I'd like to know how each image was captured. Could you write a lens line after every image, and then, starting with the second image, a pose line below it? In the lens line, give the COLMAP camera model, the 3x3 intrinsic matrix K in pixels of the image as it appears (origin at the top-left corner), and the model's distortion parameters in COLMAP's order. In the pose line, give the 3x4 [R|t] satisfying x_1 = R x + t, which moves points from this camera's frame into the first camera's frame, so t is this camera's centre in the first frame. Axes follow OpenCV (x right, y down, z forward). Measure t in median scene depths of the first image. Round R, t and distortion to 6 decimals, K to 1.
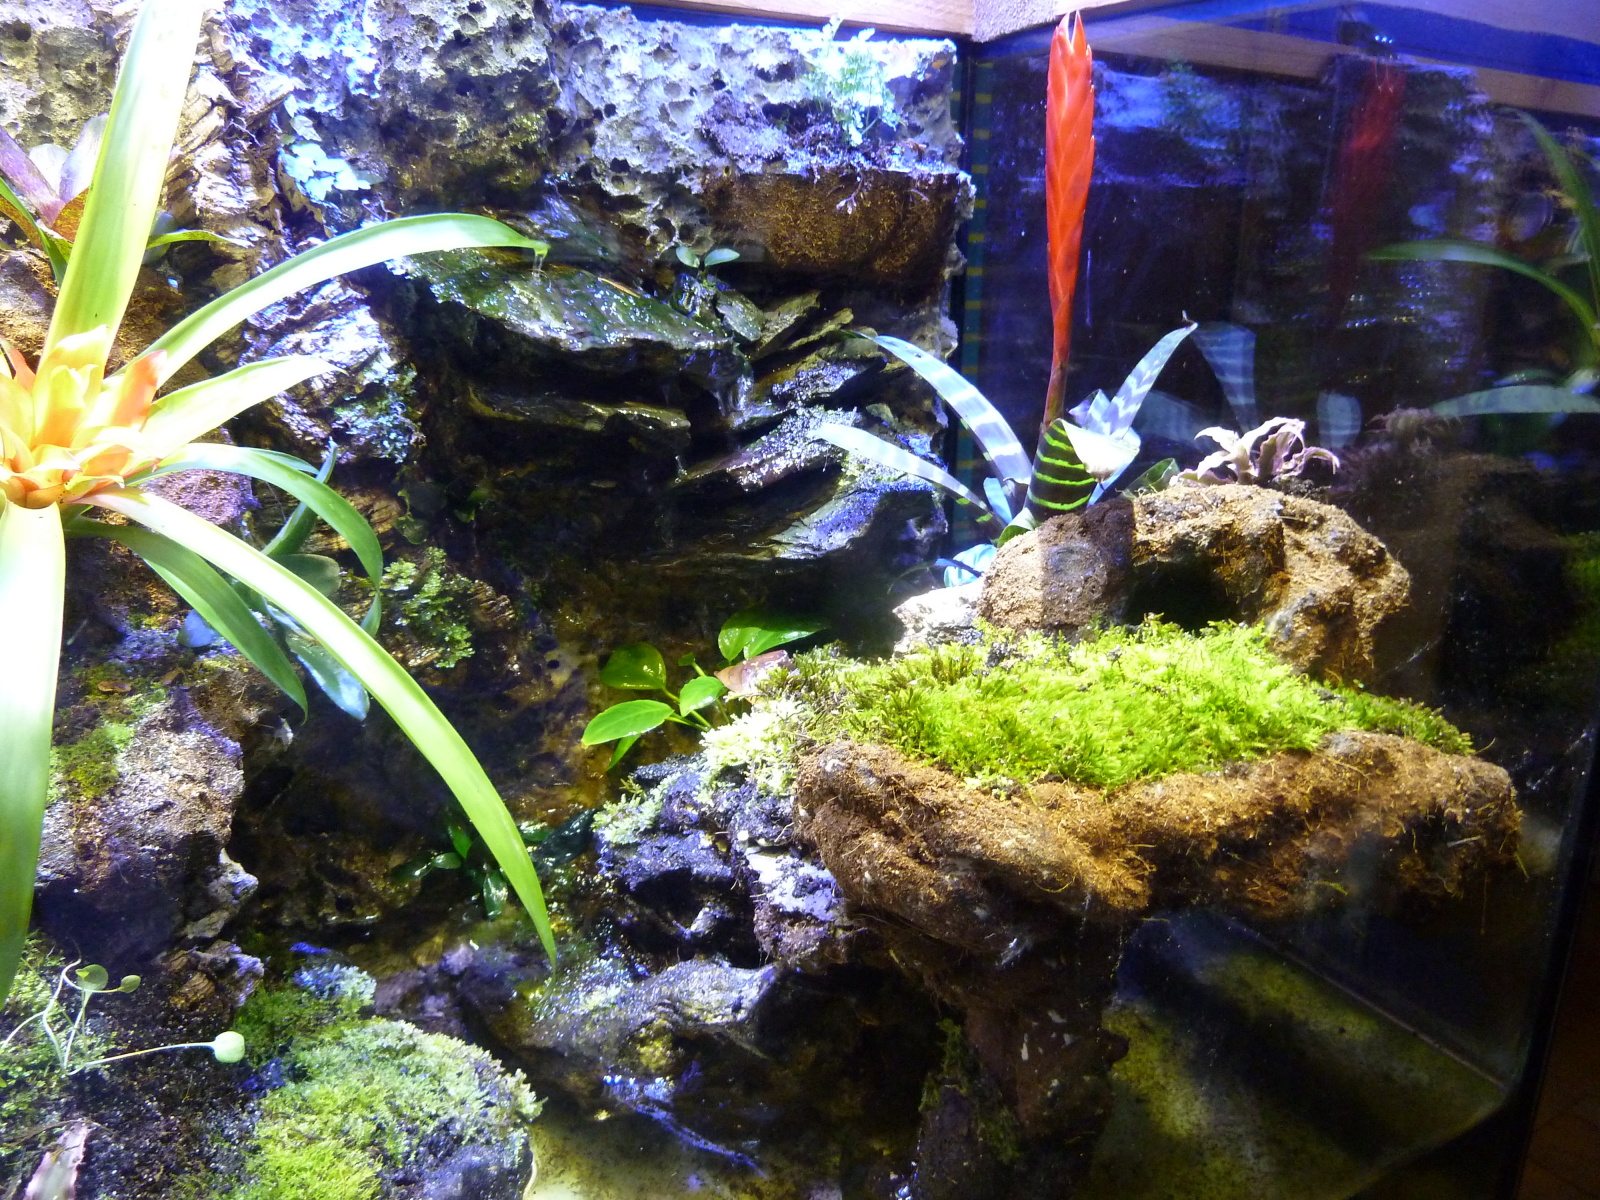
lens RADIAL K [[1184.0, 0, 799.2], [0, 1184.0, 586.4], [0, 0, 1]] dist [-0.032673, 0.001765]
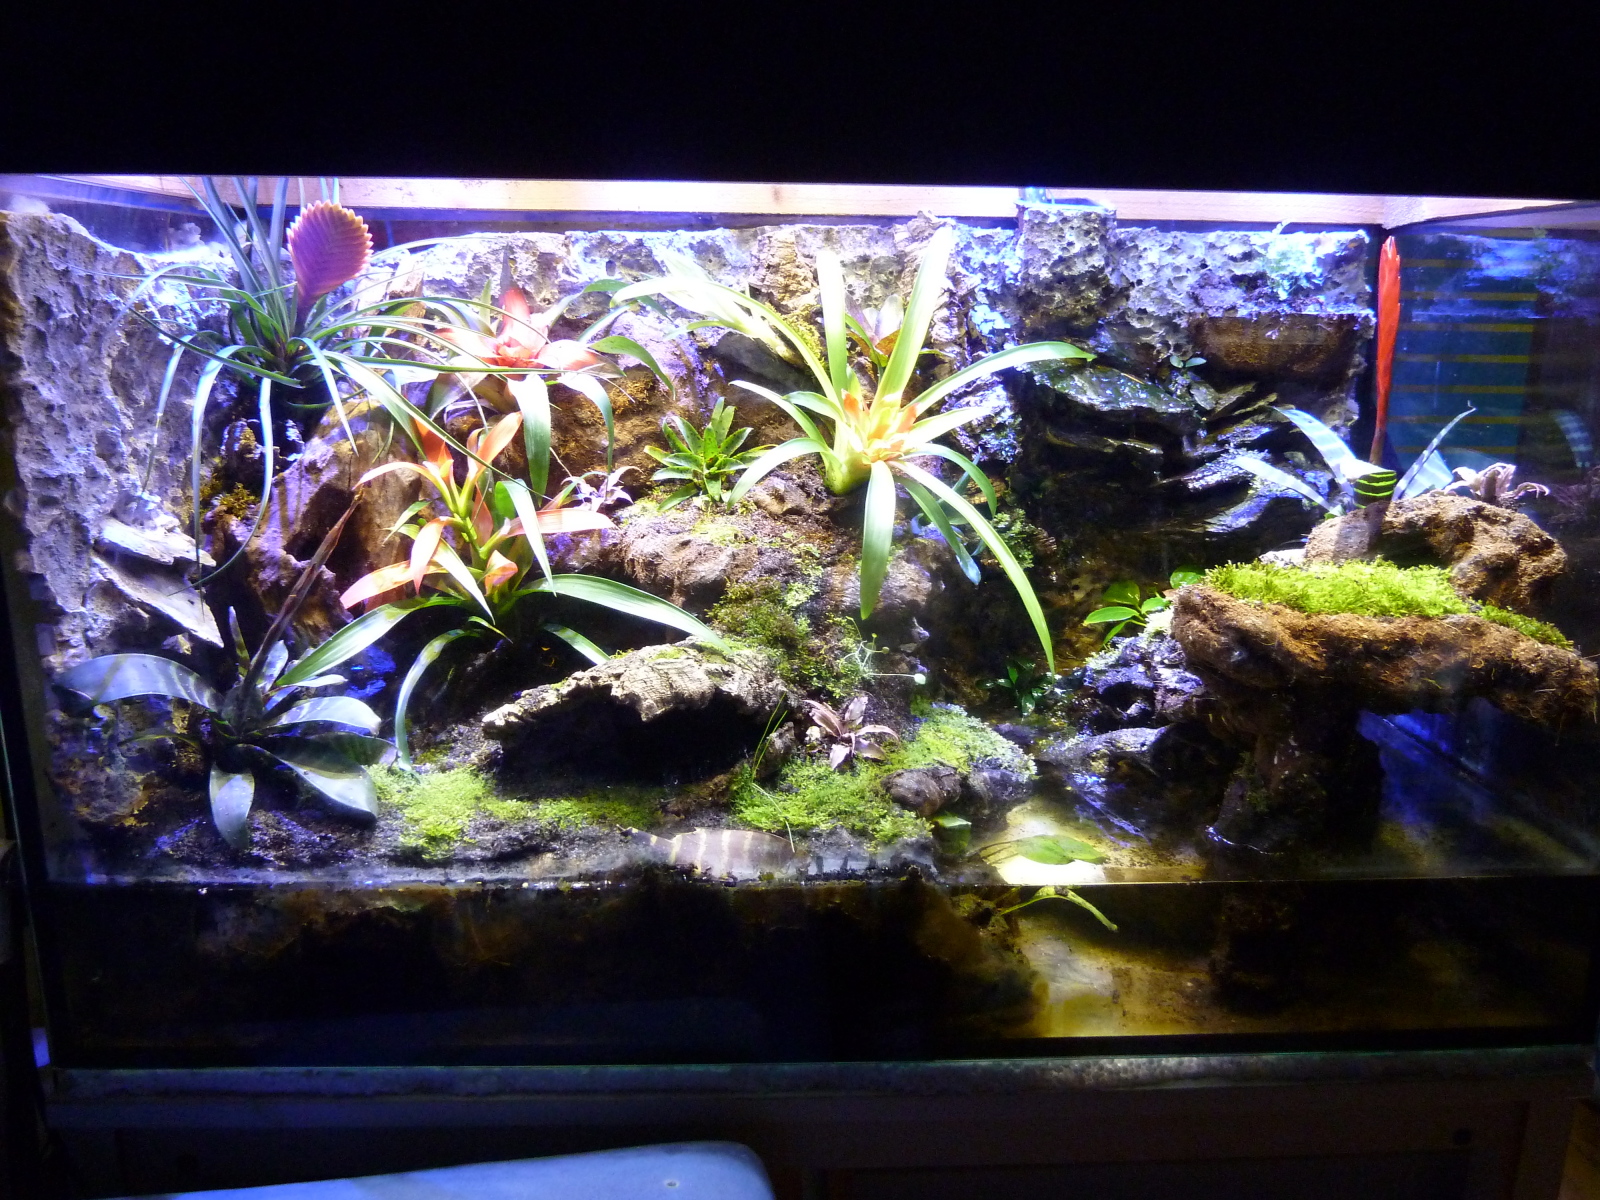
lens RADIAL K [[1184.0, 0, 799.2], [0, 1184.0, 586.4], [0, 0, 1]] dist [-0.032673, 0.001765]
pose [[0.887358, 0.099160, -0.450292, 0.274178], [-0.123904, 0.991961, -0.025727, 0.201587], [0.444121, 0.078622, 0.892510, -0.945954]]
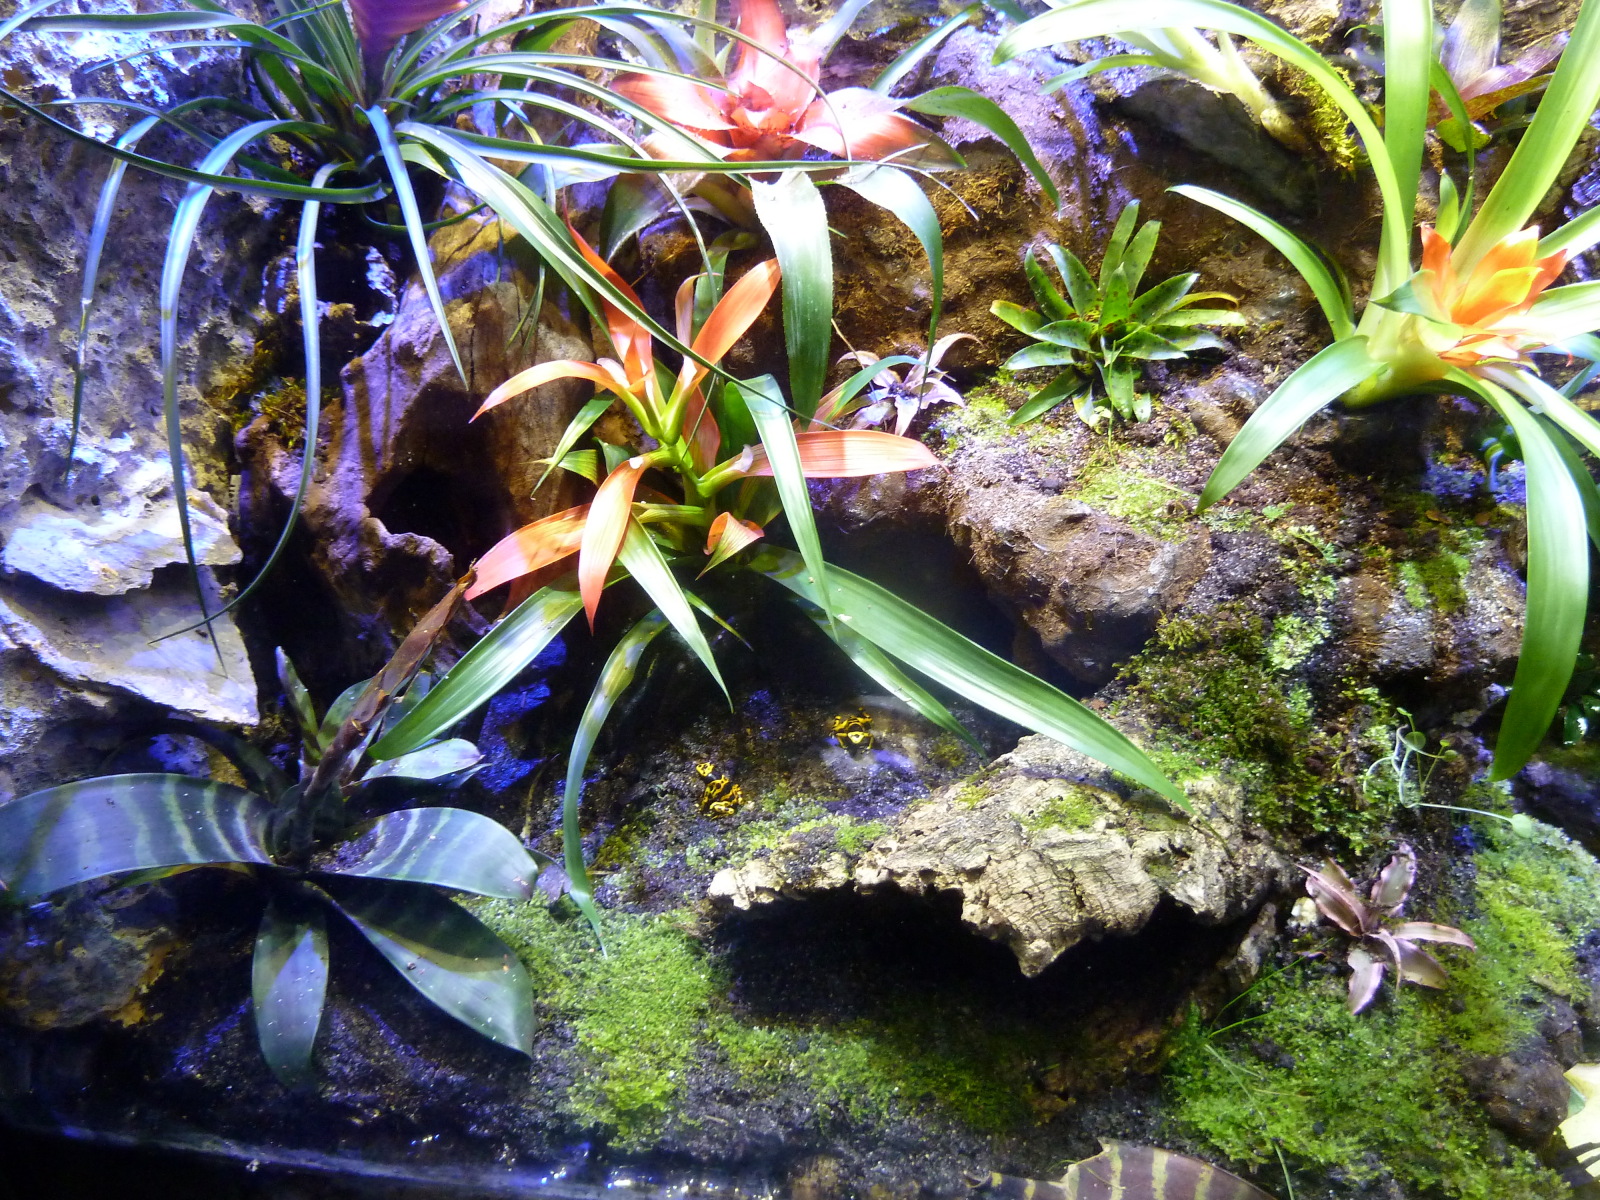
lens RADIAL K [[1184.0, 0, 799.2], [0, 1184.0, 586.4], [0, 0, 1]] dist [-0.032673, 0.001765]
pose [[0.797546, 0.281953, -0.533314, -0.349849], [-0.149985, 0.948973, 0.277409, -0.070515], [0.584316, -0.141258, 0.799138, -0.325938]]
